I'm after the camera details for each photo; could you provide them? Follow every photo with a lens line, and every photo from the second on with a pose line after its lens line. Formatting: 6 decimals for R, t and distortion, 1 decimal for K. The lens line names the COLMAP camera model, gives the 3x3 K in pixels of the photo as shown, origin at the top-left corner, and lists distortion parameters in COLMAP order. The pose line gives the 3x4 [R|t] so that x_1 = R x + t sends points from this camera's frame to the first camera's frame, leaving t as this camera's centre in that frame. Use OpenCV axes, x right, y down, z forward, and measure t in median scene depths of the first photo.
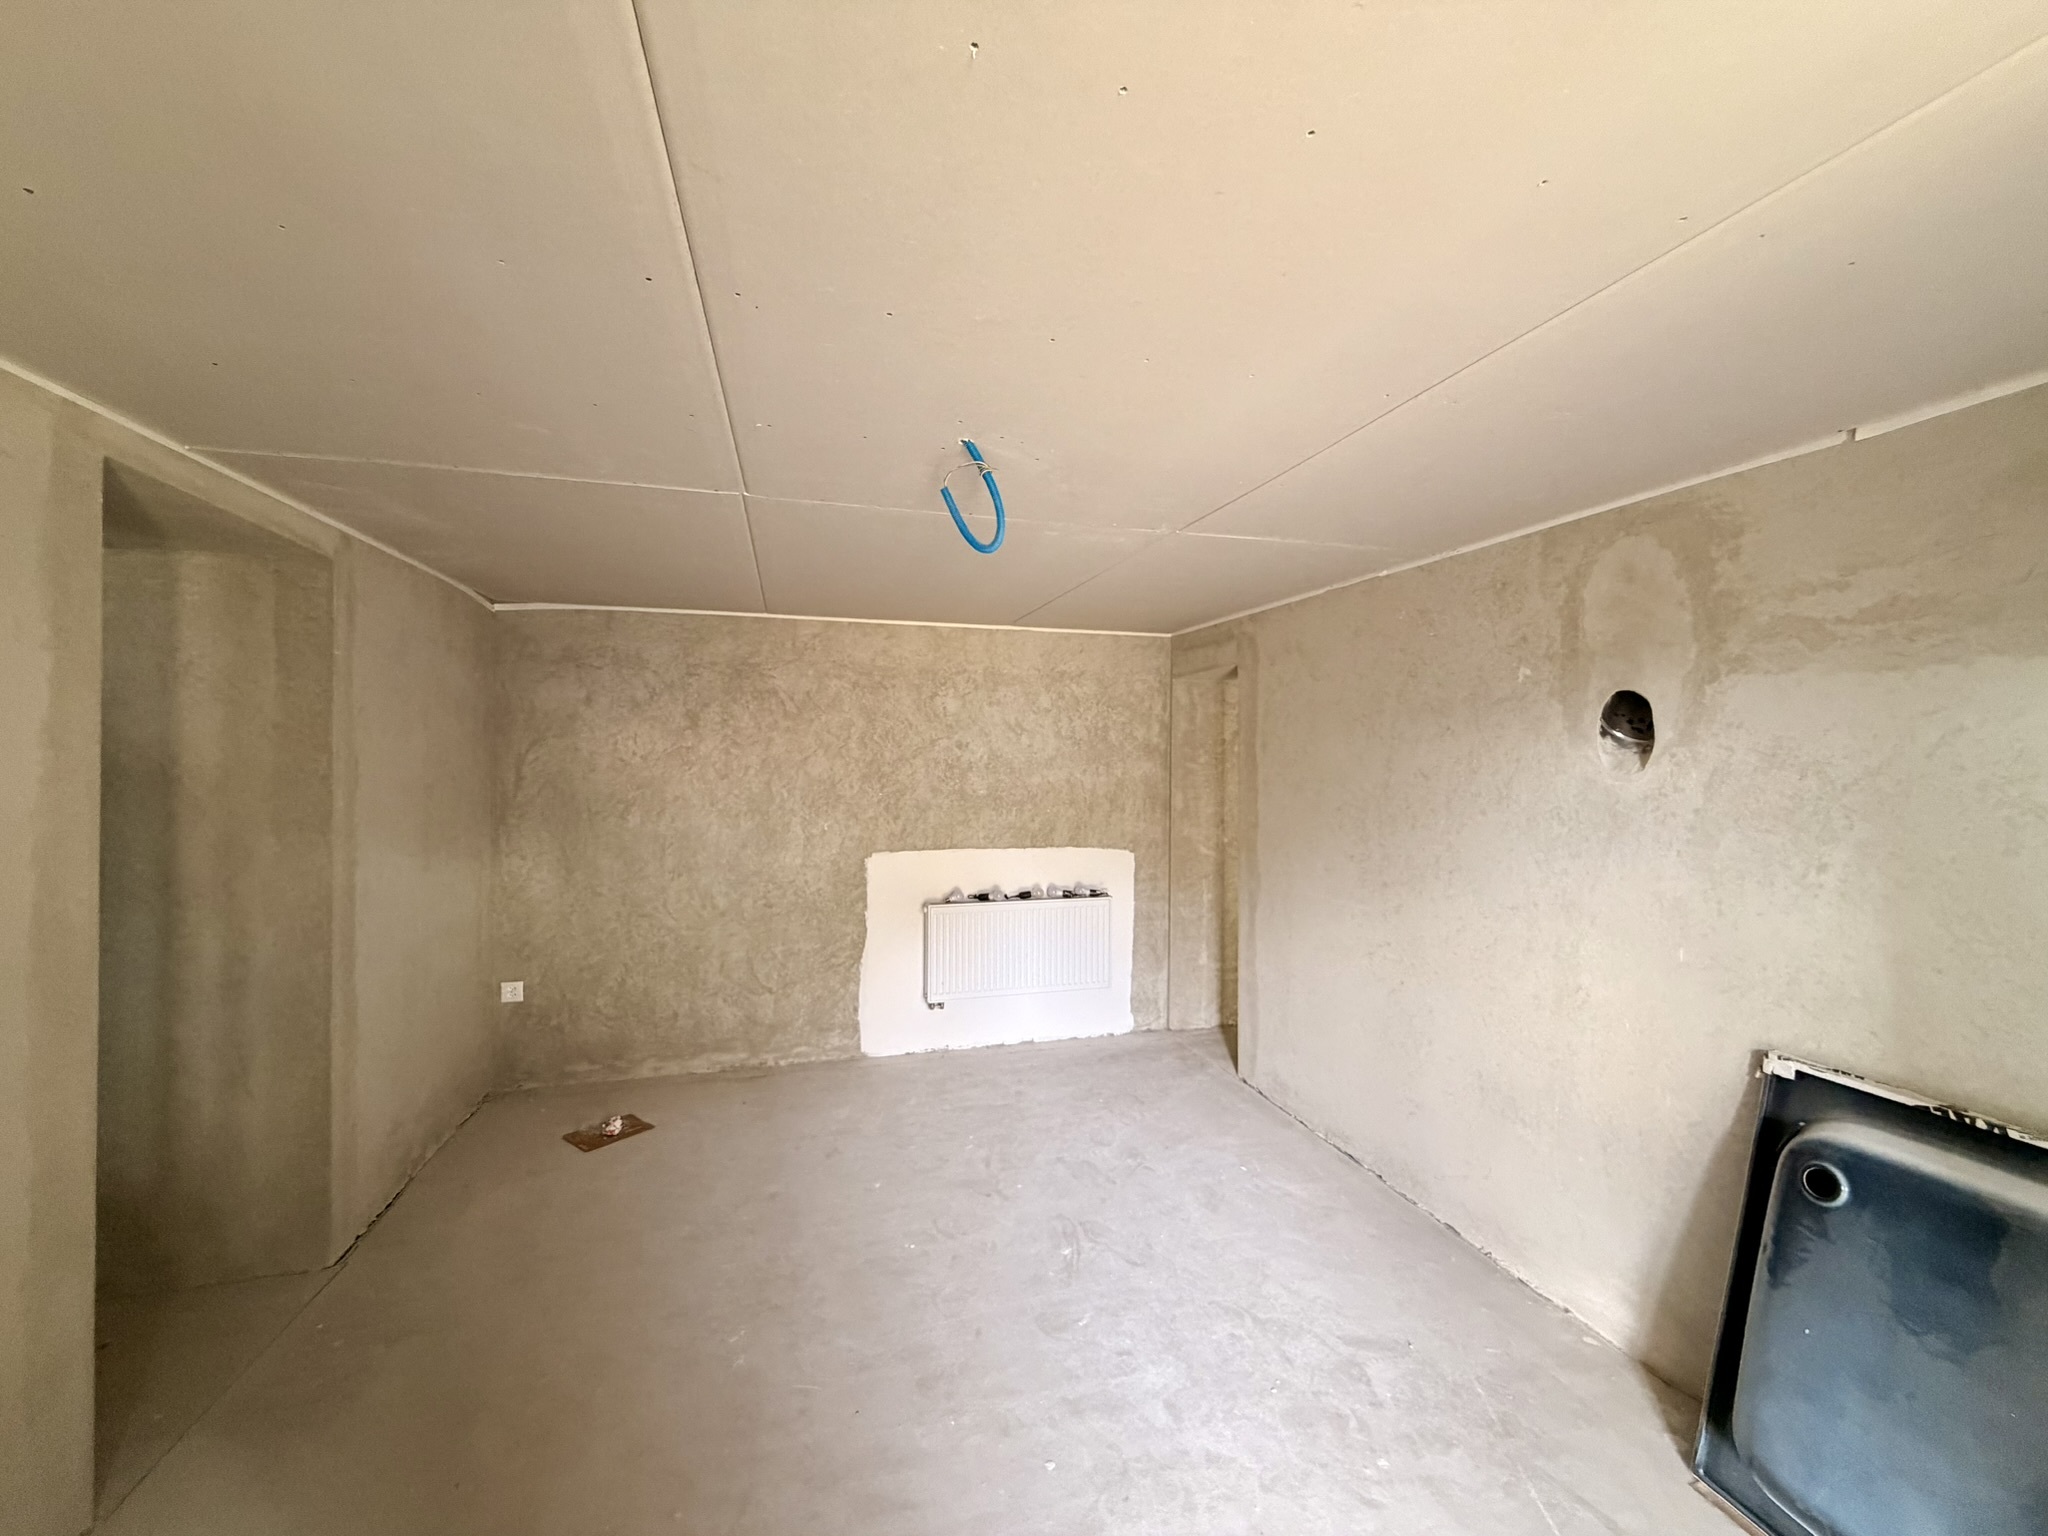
lens RADIAL K [[813.4, 0, 1016.0], [0, 813.4, 766.5], [0, 0, 1]] dist [0.000787, 0.000017]
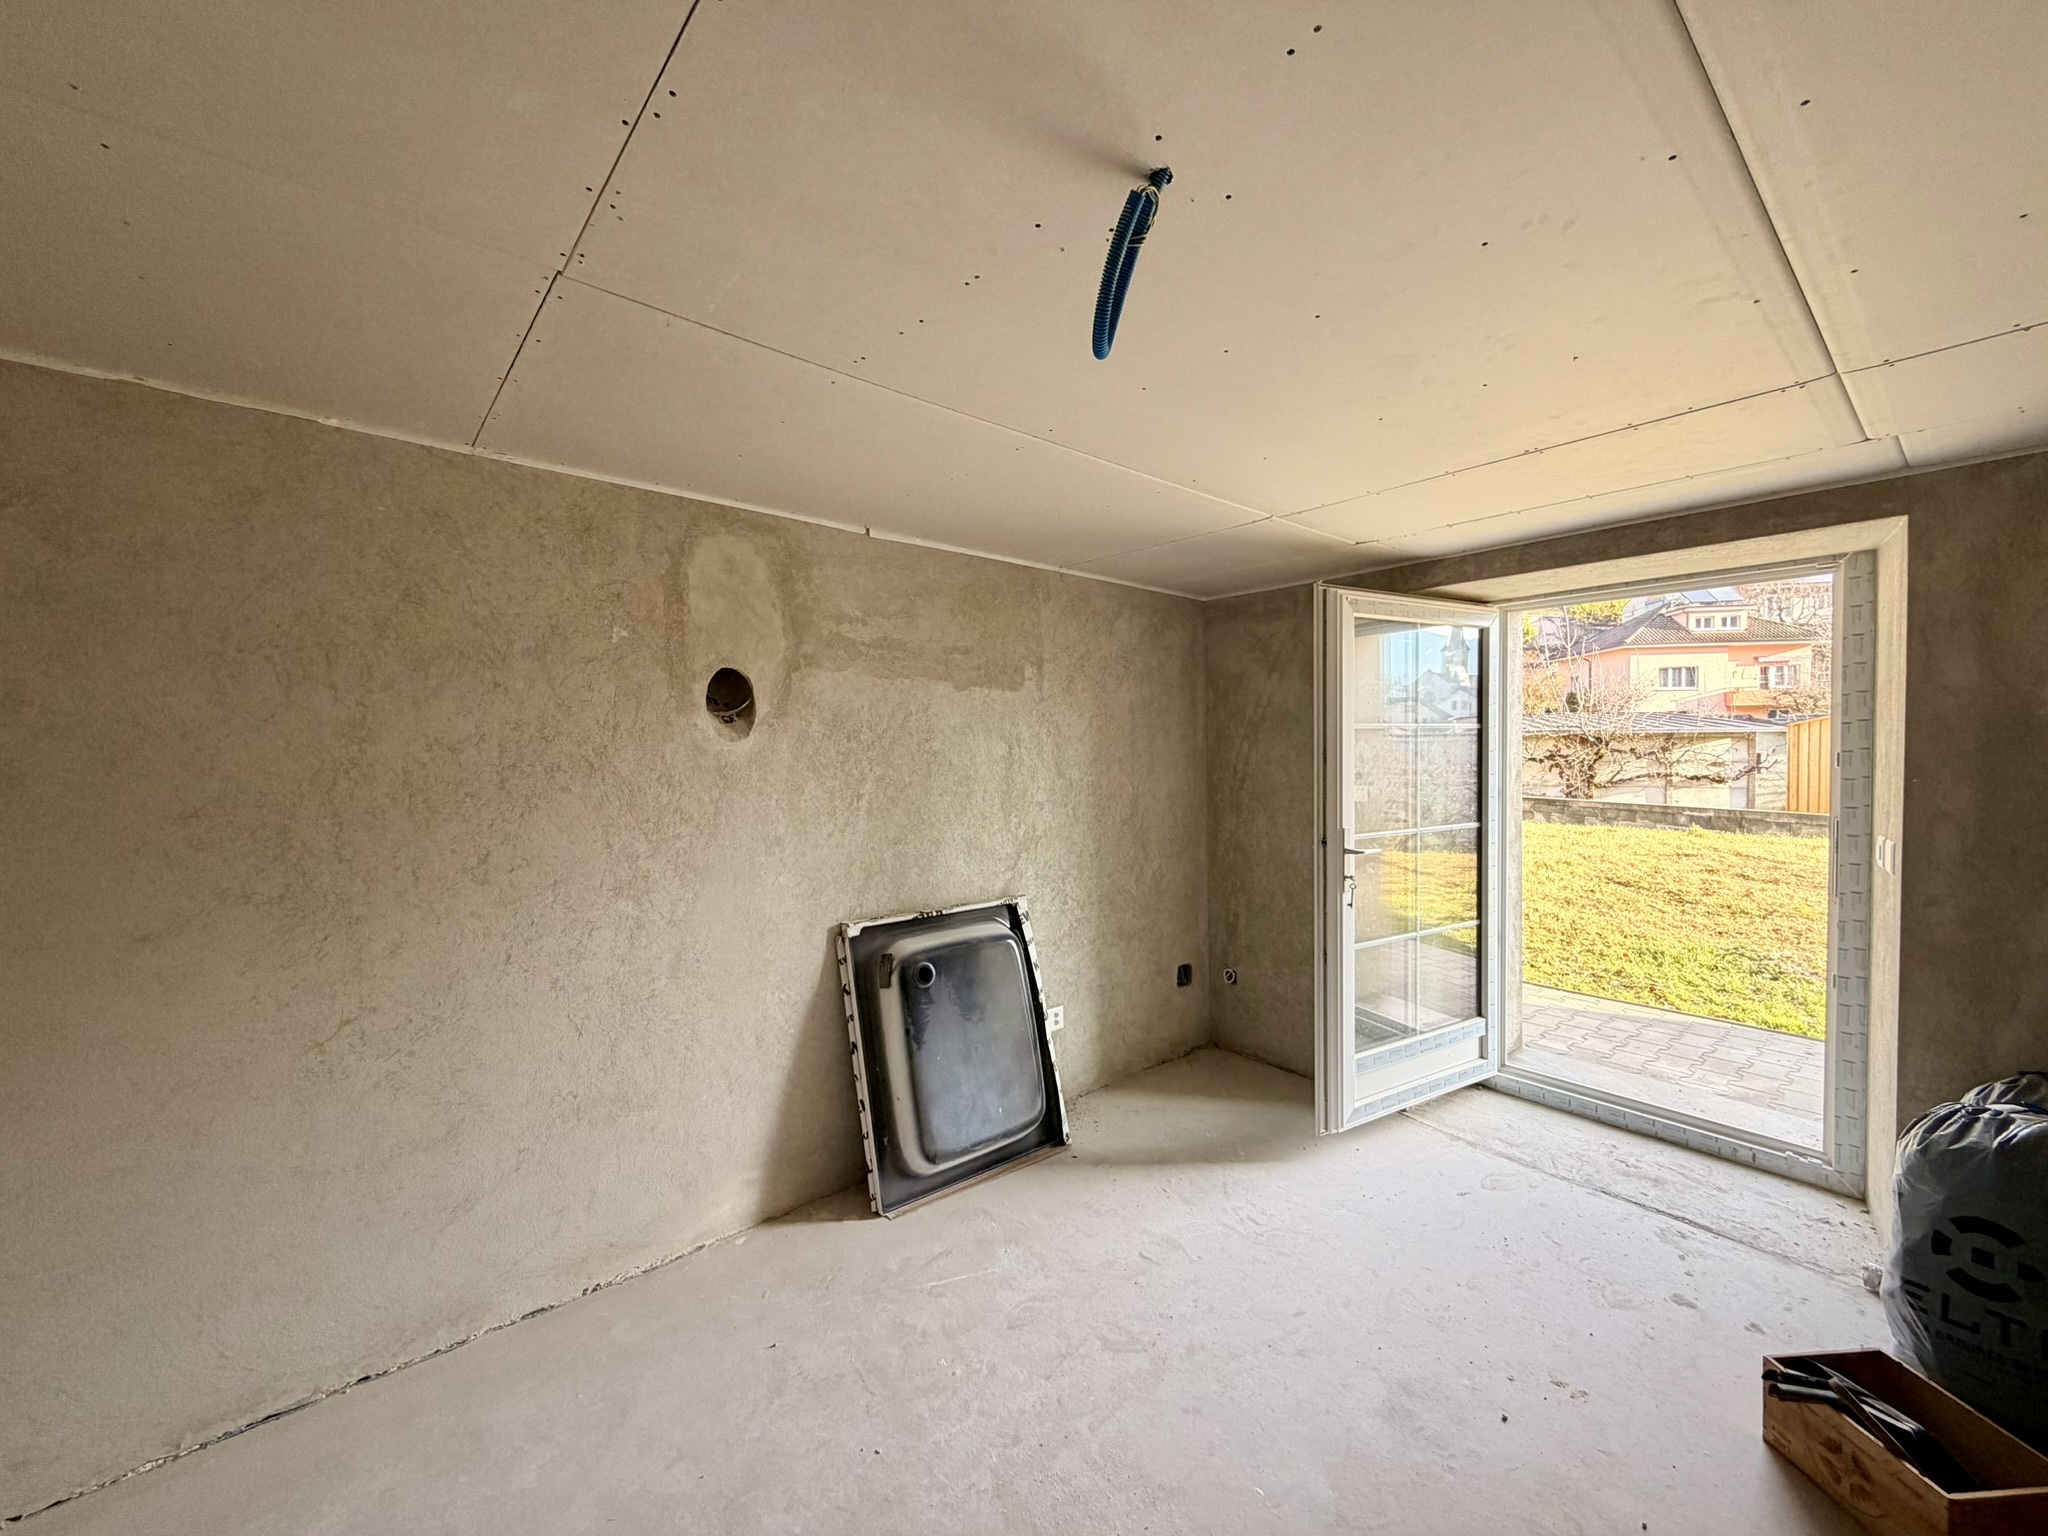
lens RADIAL K [[813.4, 0, 1016.0], [0, 813.4, 766.5], [0, 0, 1]] dist [0.000787, 0.000017]
pose [[-0.420379, -0.026878, 0.906950, -0.515406], [0.008037, 0.999412, 0.033344, 0.011730], [-0.907313, 0.021306, -0.419916, 1.229557]]
